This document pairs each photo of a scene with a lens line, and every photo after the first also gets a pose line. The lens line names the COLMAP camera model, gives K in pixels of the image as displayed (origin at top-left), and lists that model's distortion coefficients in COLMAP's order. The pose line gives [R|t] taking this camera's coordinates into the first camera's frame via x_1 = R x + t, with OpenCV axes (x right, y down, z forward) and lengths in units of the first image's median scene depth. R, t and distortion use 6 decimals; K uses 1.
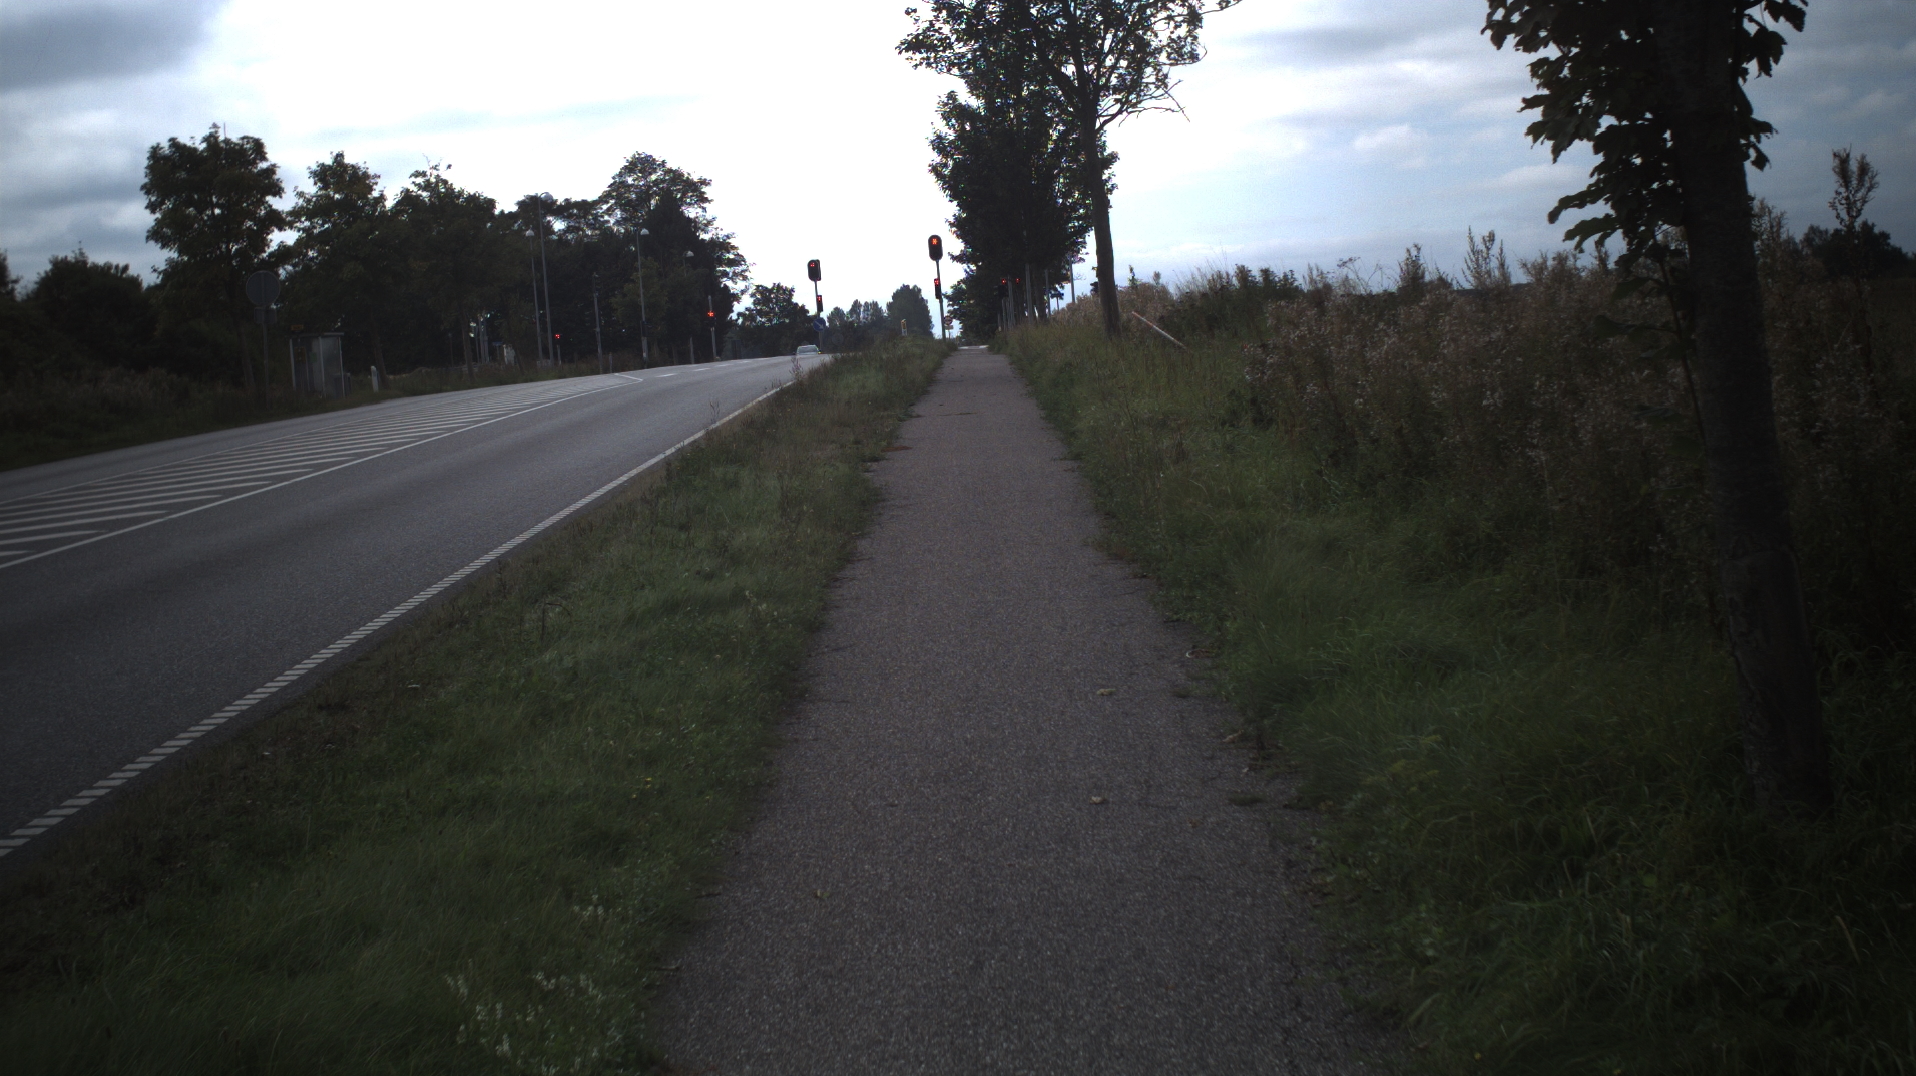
lens RADIAL K [[3348.2, 0, 958.0], [0, 3348.2, 538.0], [0, 0, 1]] dist [-0.222344, 0.079291]
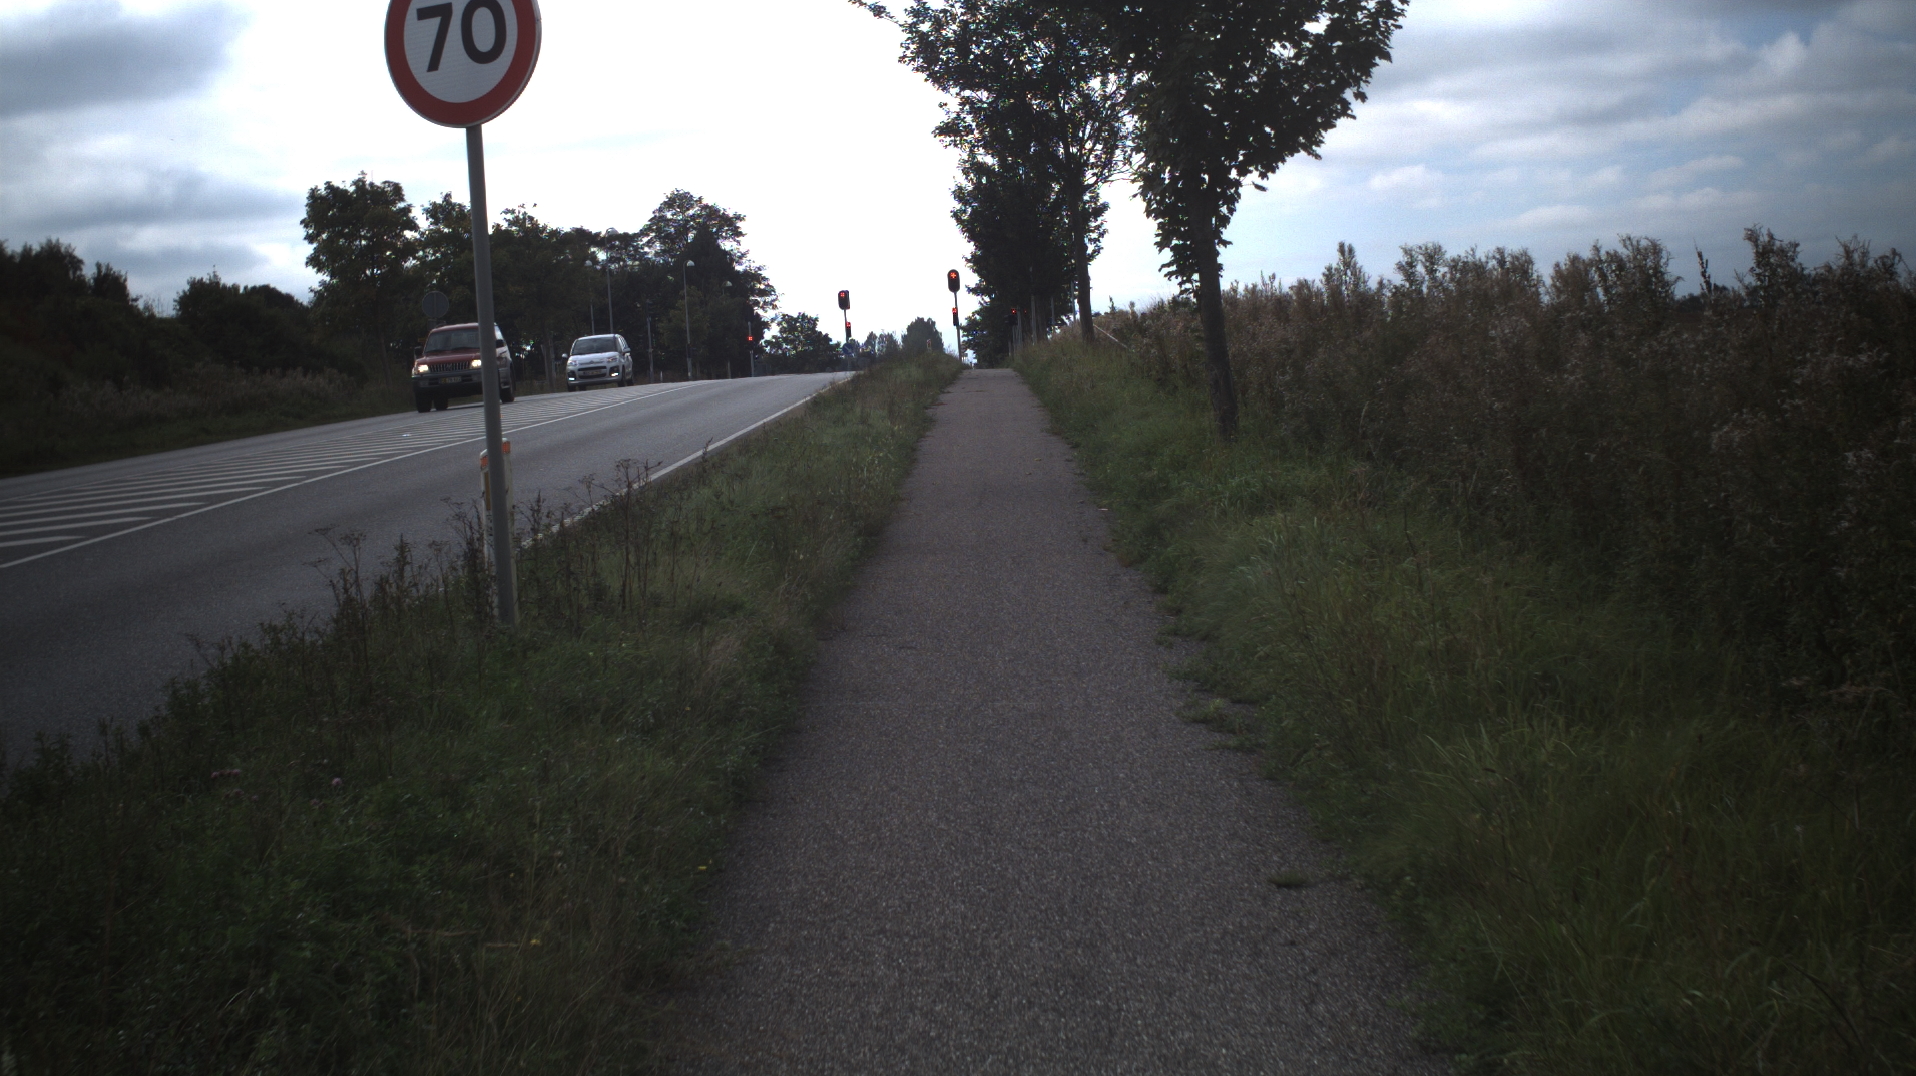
lens RADIAL K [[3348.2, 0, 958.0], [0, 3348.2, 538.0], [0, 0, 1]] dist [-0.222344, 0.079291]
pose [[0.999918, 0.012378, -0.003277, -0.000643], [-0.012411, 0.999872, -0.010127, 0.013939], [0.003151, 0.010167, 0.999943, -0.157264]]
